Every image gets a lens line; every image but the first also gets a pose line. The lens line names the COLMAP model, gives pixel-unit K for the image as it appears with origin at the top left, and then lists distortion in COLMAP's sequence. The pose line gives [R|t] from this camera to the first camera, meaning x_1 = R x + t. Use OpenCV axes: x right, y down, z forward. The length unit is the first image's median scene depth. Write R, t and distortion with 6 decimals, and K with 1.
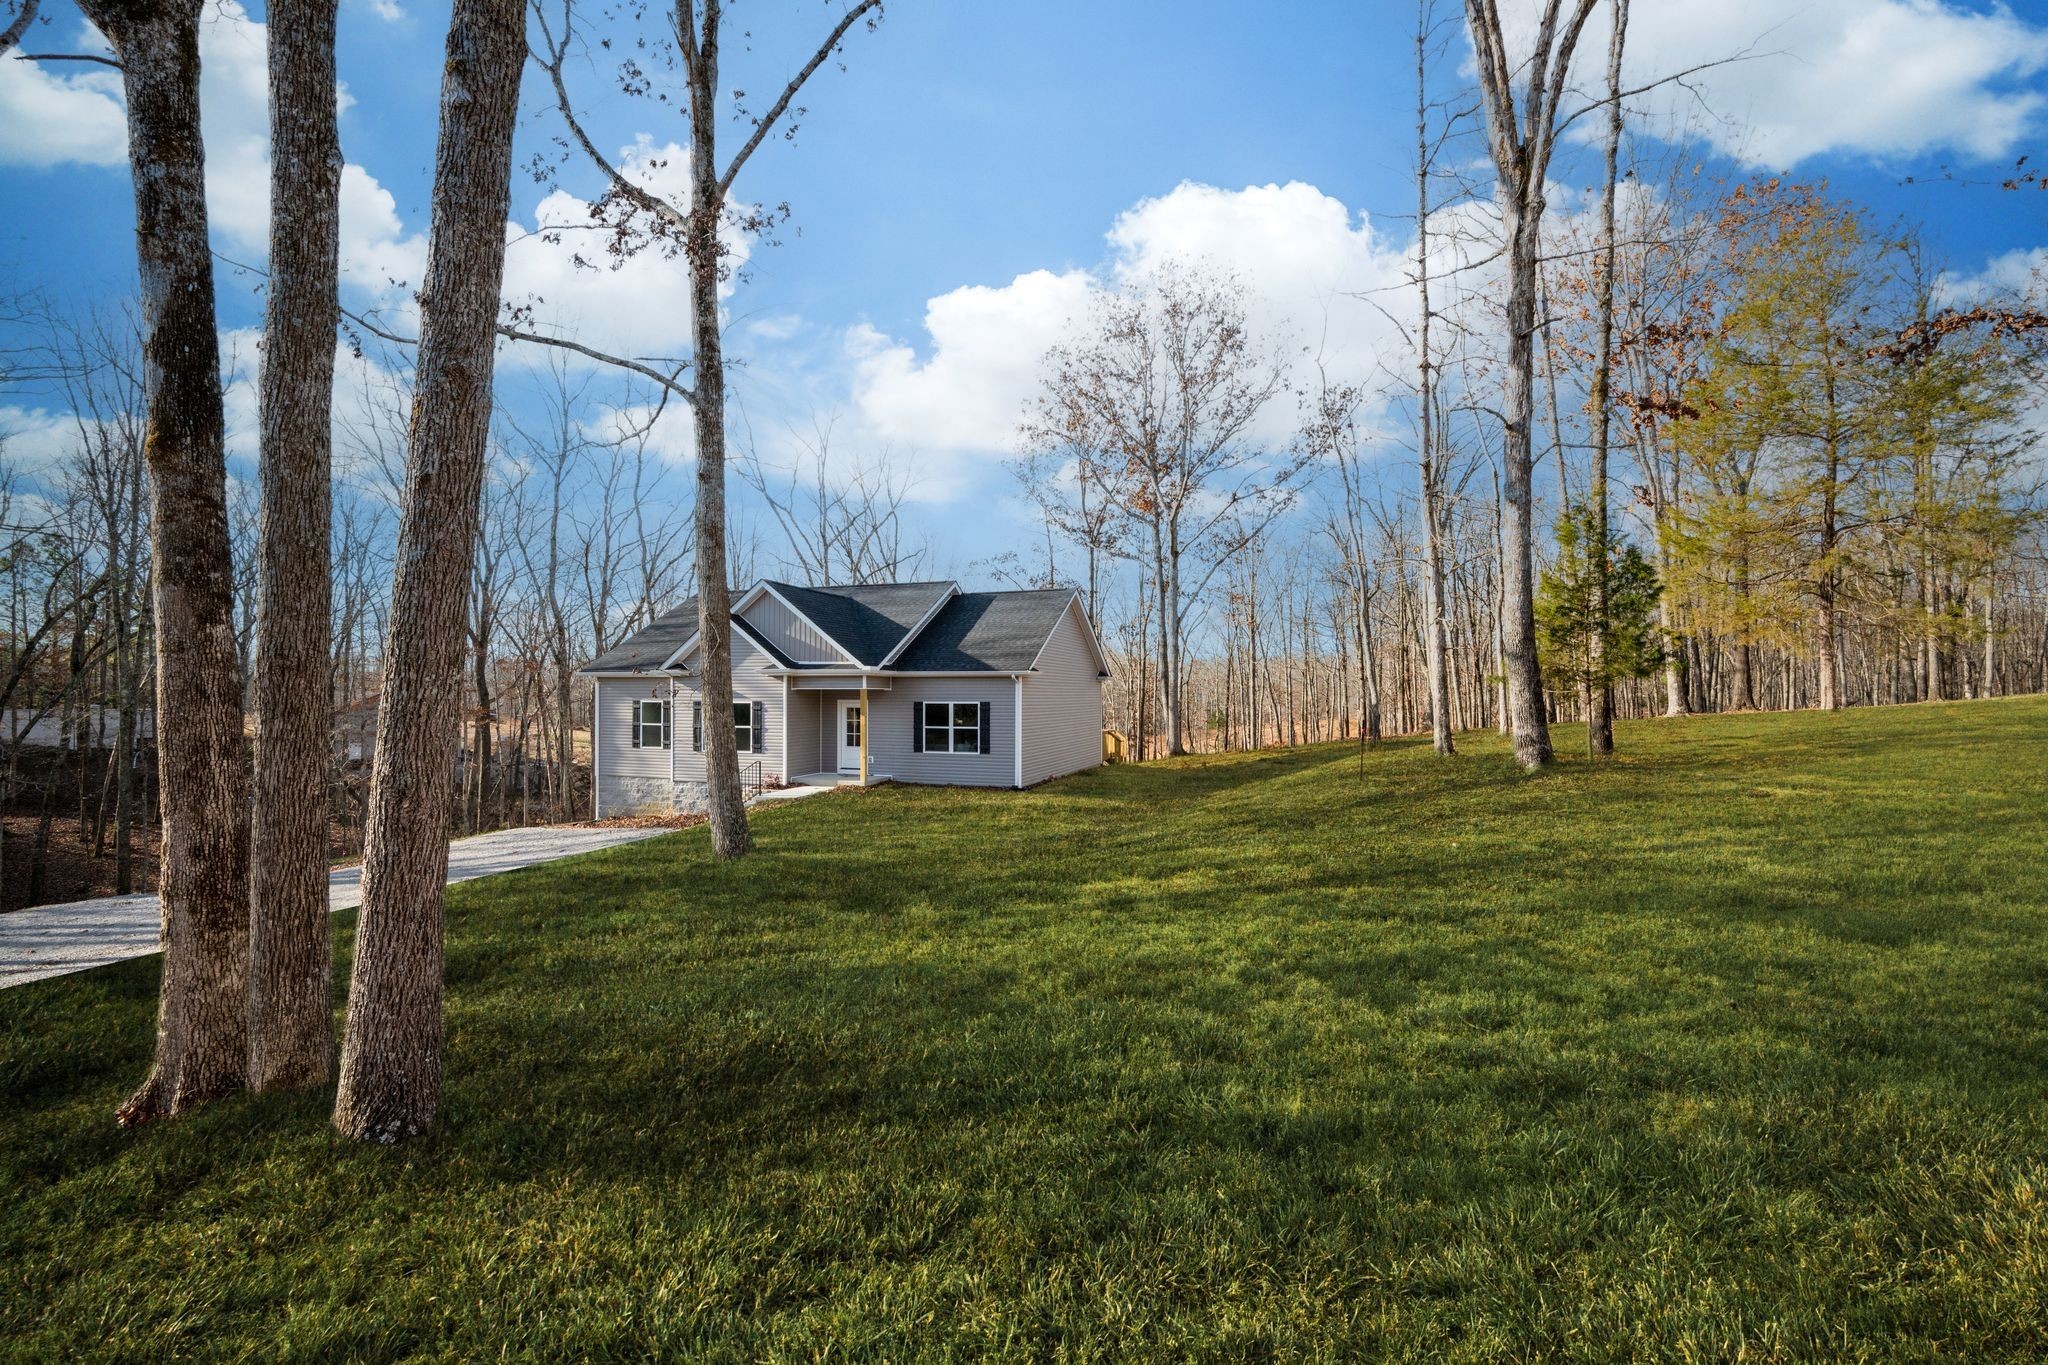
lens RADIAL K [[824.5, 0, 1017.6], [0, 824.5, 696.9], [0, 0, 1]] dist [0.000919, 0.000181]
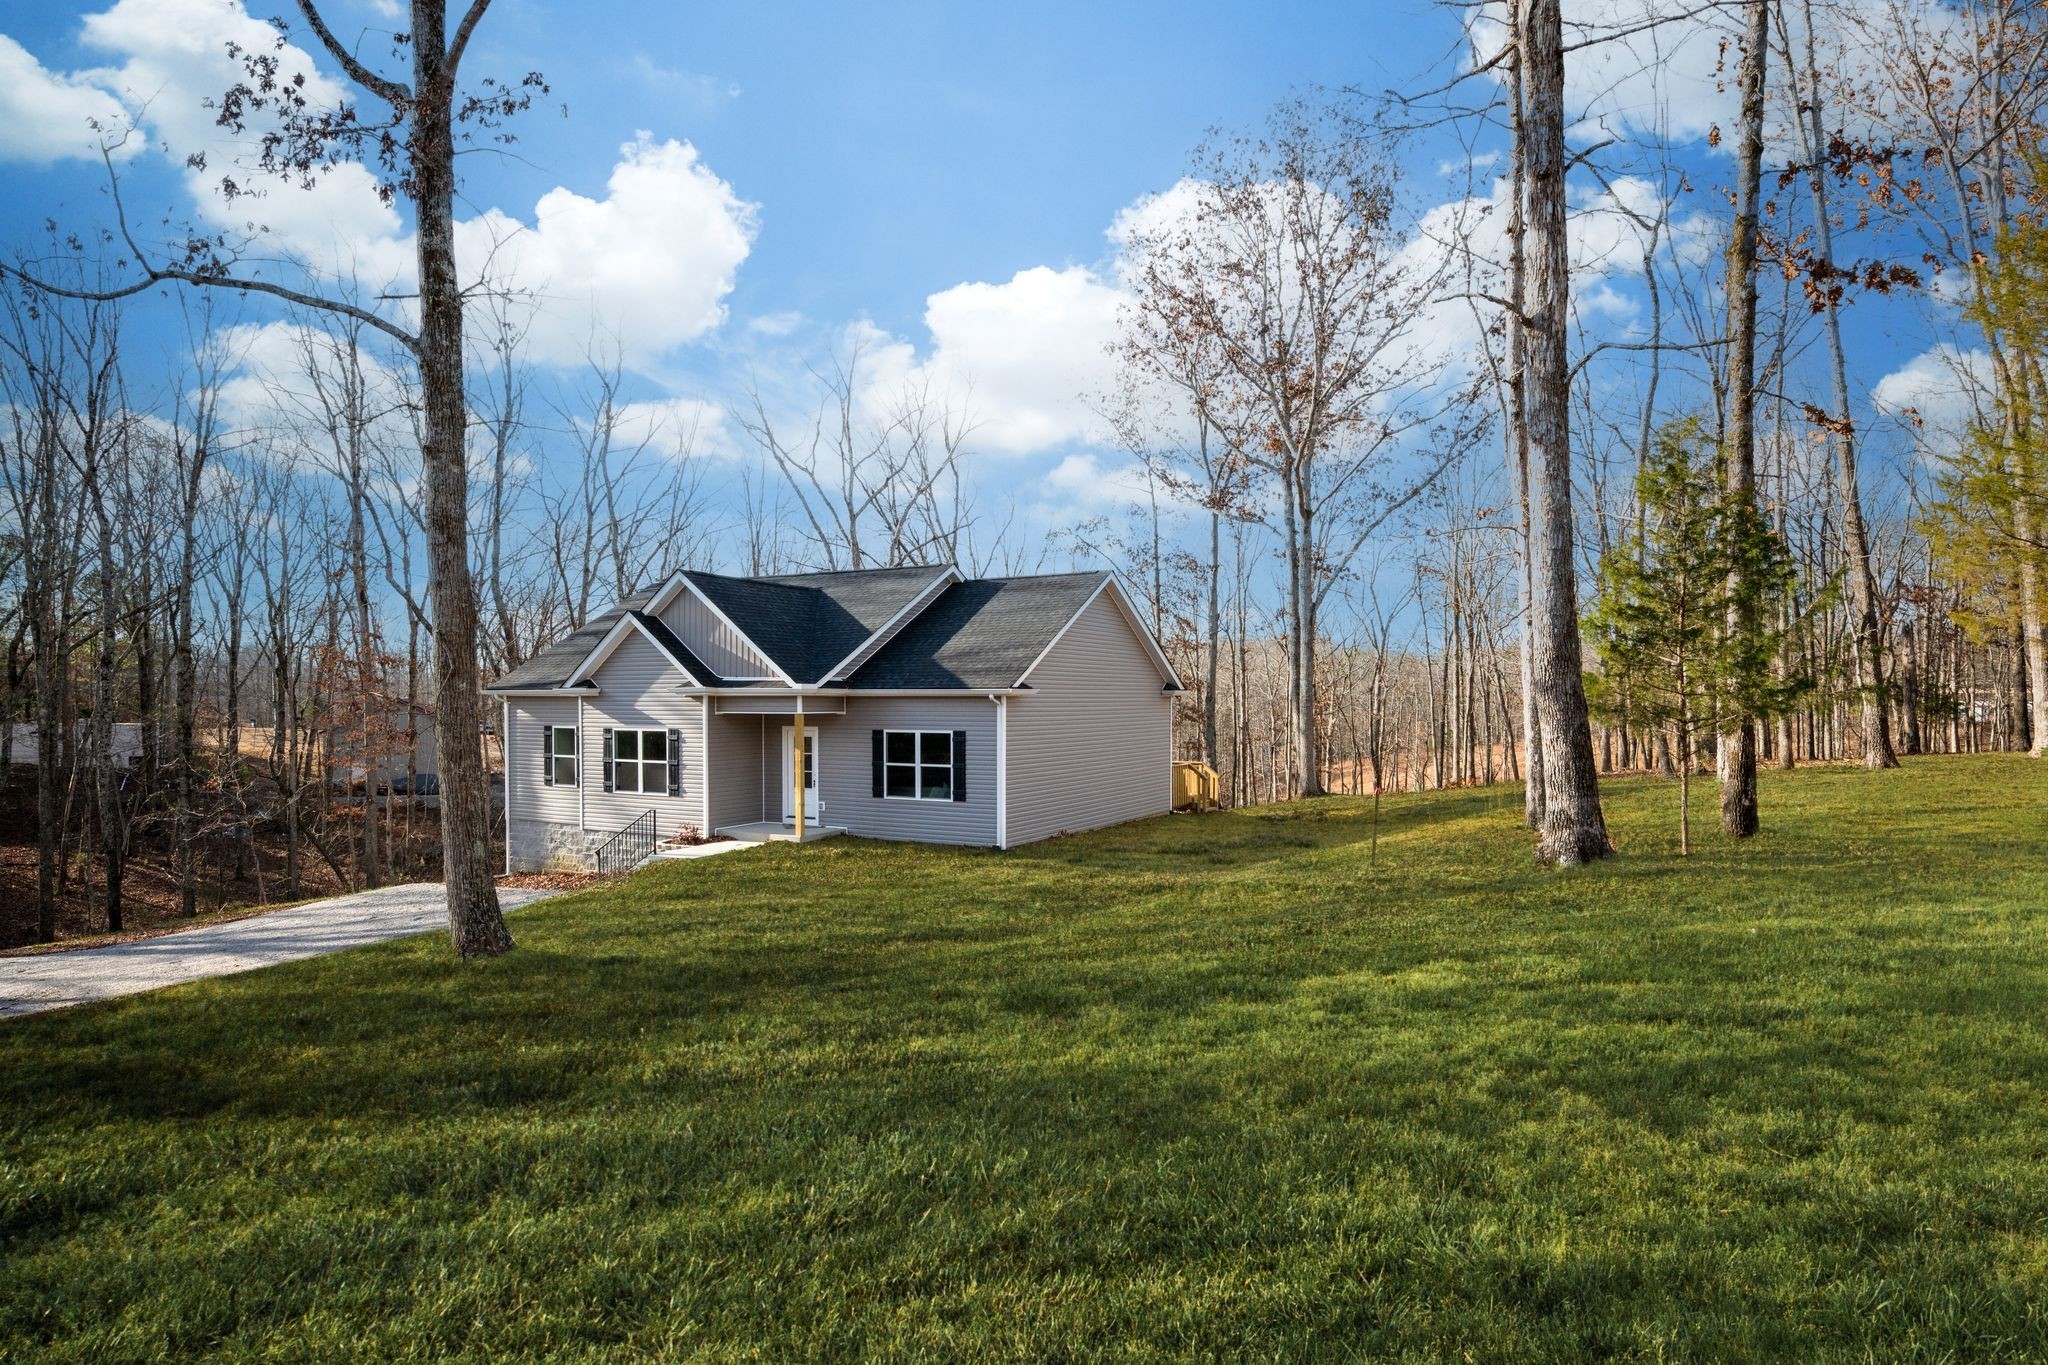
lens RADIAL K [[1084.1, 0, 1024.2], [0, 1084.1, 723.2], [0, 0, 1]] dist [-0.003021, -0.000922]
pose [[0.986085, 0.001749, -0.166234, 0.175184], [0.001402, 0.999822, 0.018835, -0.018619], [0.166237, -0.018806, 0.985906, 0.057944]]
